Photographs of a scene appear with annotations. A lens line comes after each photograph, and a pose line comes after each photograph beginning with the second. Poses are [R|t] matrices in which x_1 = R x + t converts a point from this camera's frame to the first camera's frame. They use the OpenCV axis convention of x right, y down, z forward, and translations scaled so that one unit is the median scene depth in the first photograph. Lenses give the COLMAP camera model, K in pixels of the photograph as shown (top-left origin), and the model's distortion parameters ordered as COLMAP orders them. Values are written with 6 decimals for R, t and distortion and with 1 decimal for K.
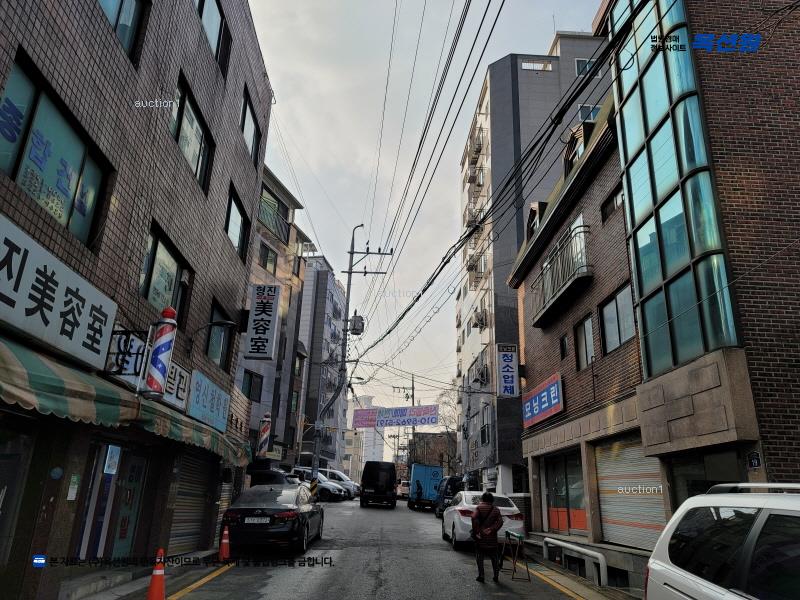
lens RADIAL K [[572.4, 0, 408.3], [0, 572.4, 297.6], [0, 0, 1]] dist [0.048566, -0.000513]
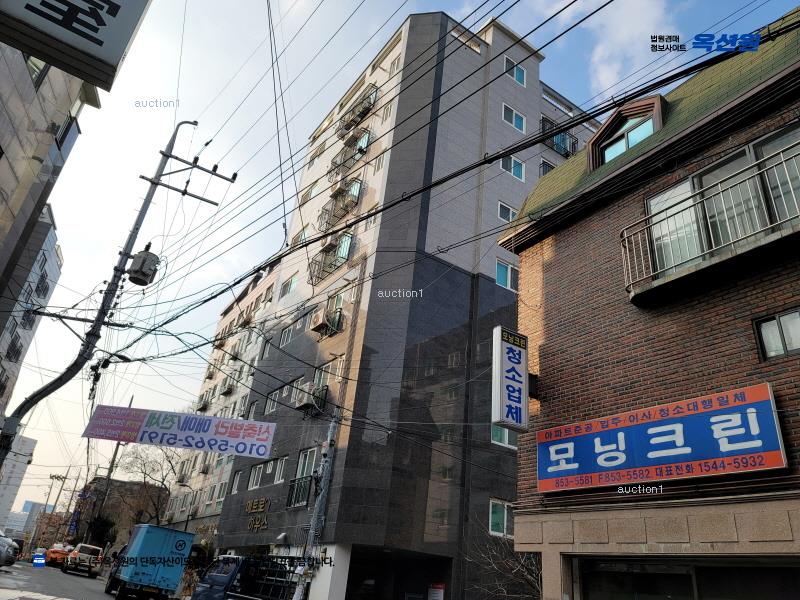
lens RADIAL K [[572.4, 0, 408.3], [0, 572.4, 297.6], [0, 0, 1]] dist [0.048566, -0.000513]
pose [[0.855961, 0.286626, 0.430321, -0.104158], [-0.239425, 0.957397, -0.161454, 0.106440], [-0.458265, 0.035169, 0.888120, 0.366236]]
